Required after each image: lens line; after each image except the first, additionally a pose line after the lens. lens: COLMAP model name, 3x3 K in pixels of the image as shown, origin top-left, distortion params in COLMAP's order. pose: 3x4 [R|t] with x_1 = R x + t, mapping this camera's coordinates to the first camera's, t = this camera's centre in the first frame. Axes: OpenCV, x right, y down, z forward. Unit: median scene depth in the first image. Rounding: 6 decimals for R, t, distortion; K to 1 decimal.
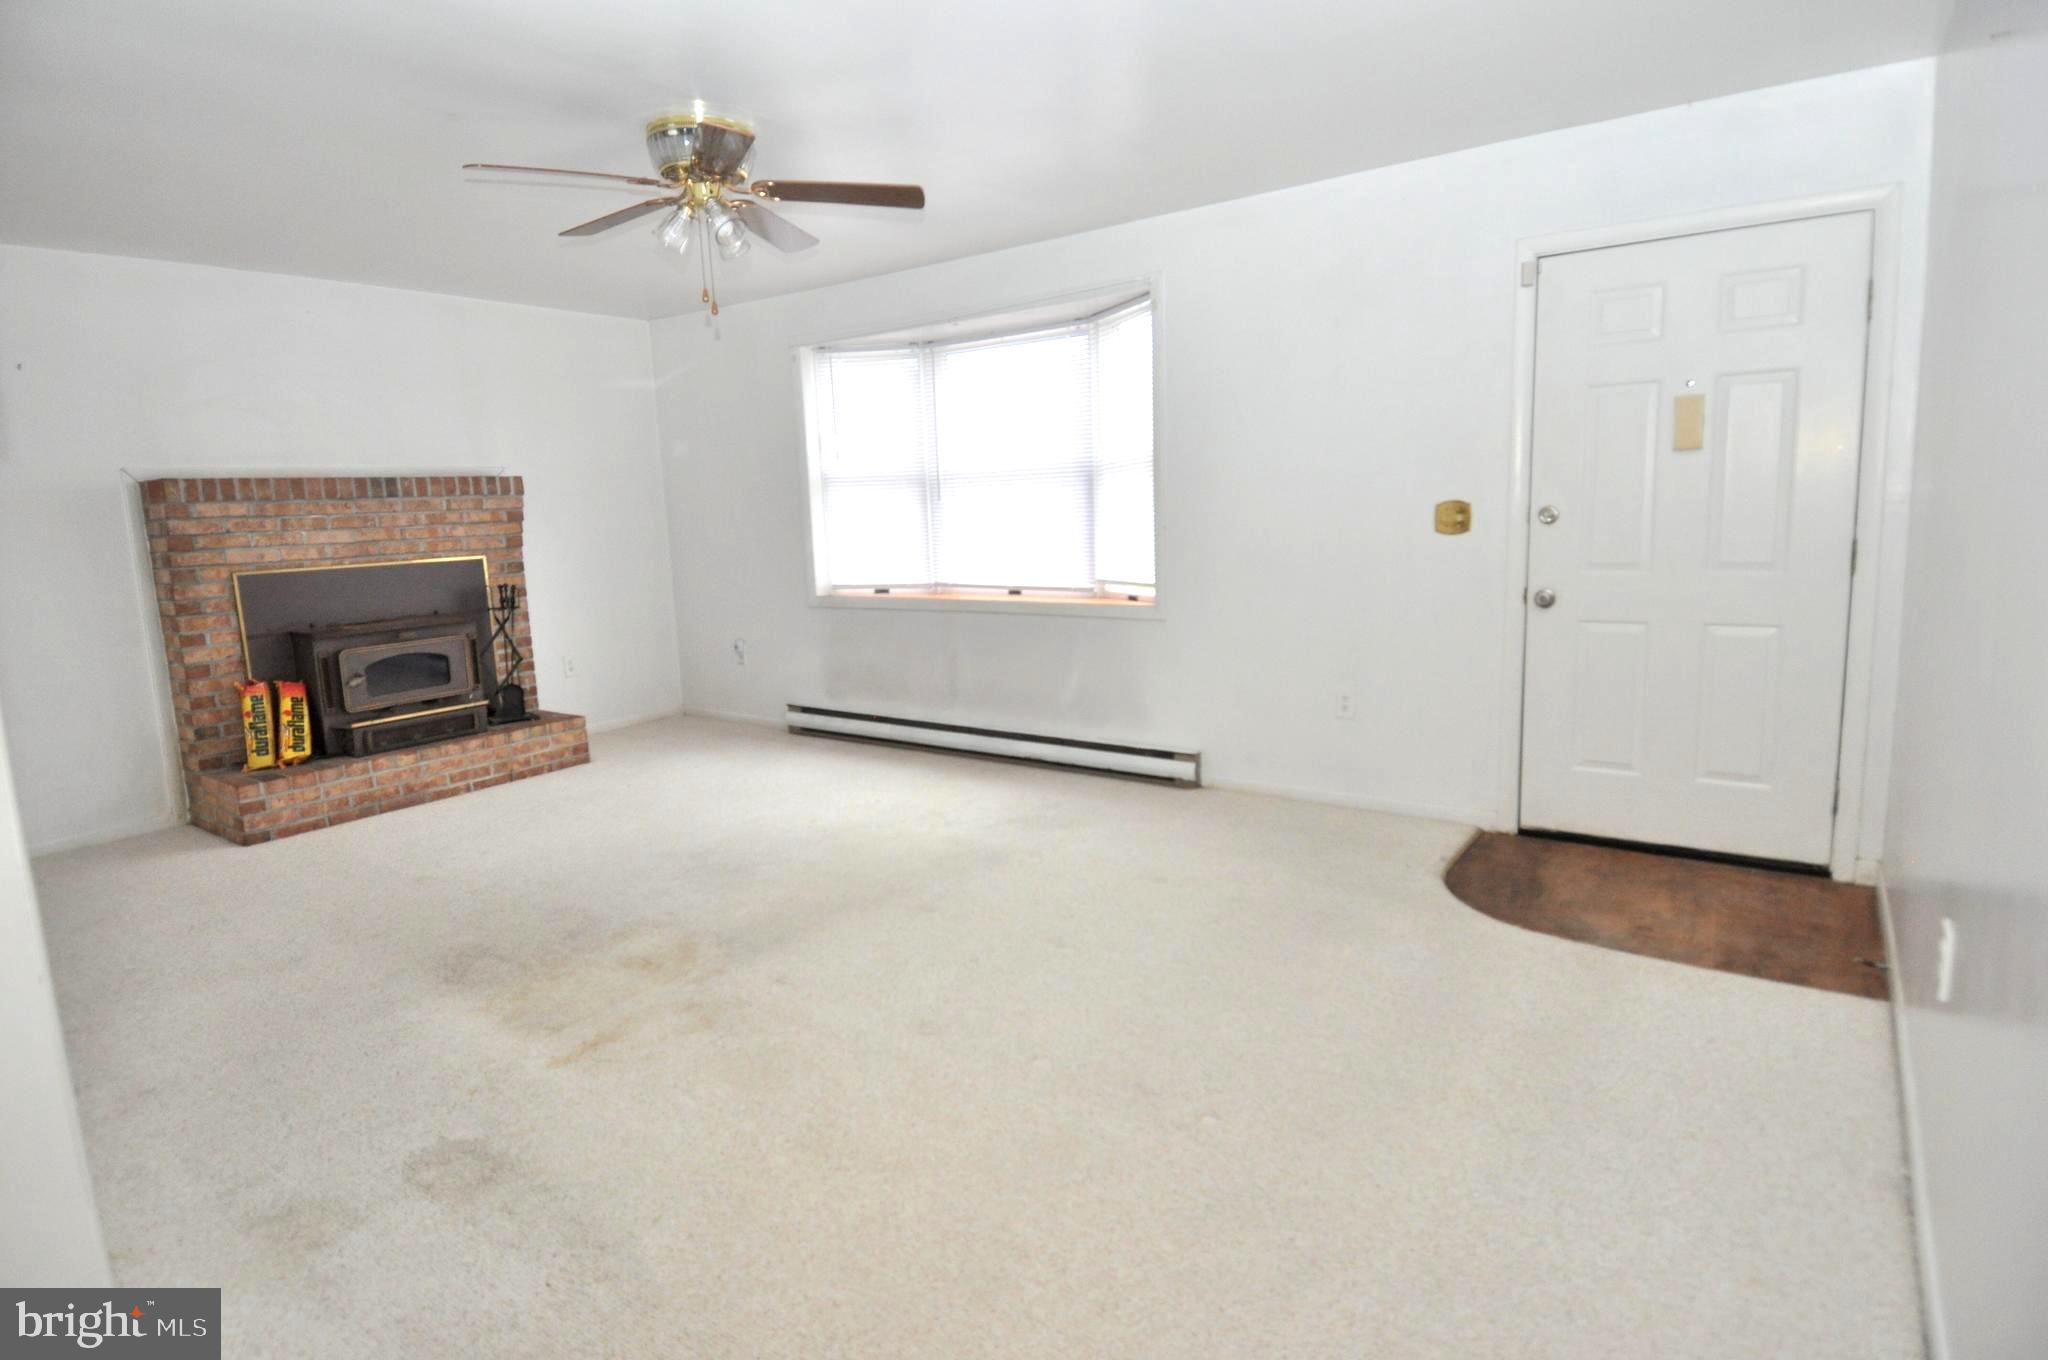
lens RADIAL K [[1084.0, 0, 1014.8], [0, 1084.0, 660.4], [0, 0, 1]] dist [0.044320, -0.038690]
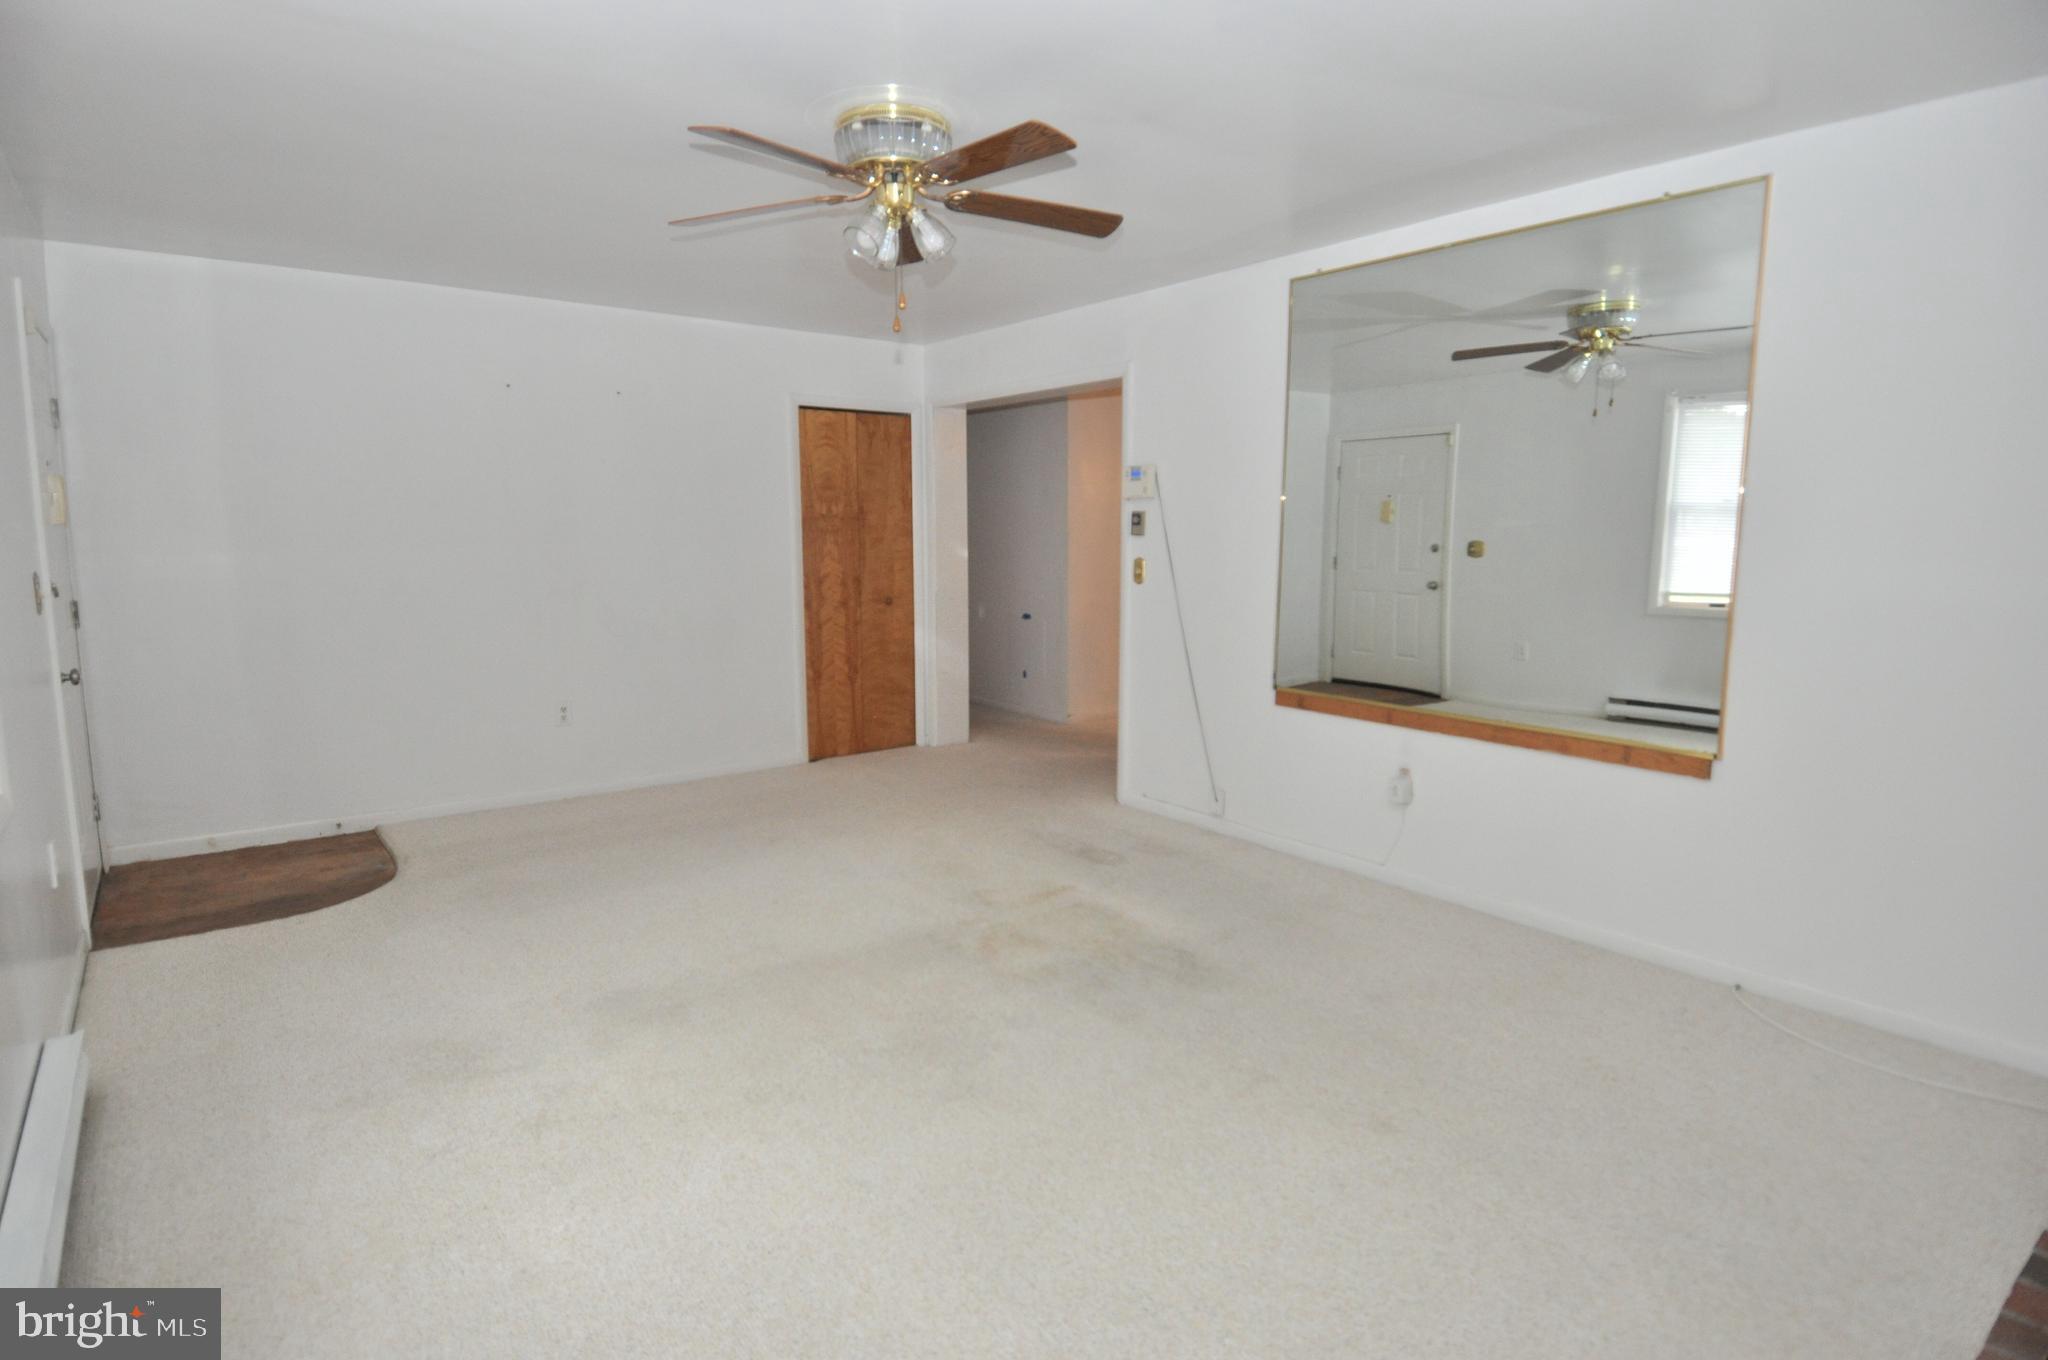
lens RADIAL K [[1084.0, 0, 1014.8], [0, 1084.0, 660.4], [0, 0, 1]] dist [0.044320, -0.038690]
pose [[-0.957225, 0.000665, 0.289344, -0.608253], [0.076744, 0.964765, 0.251671, -0.269359], [-0.278982, 0.263111, -0.923548, 1.821861]]
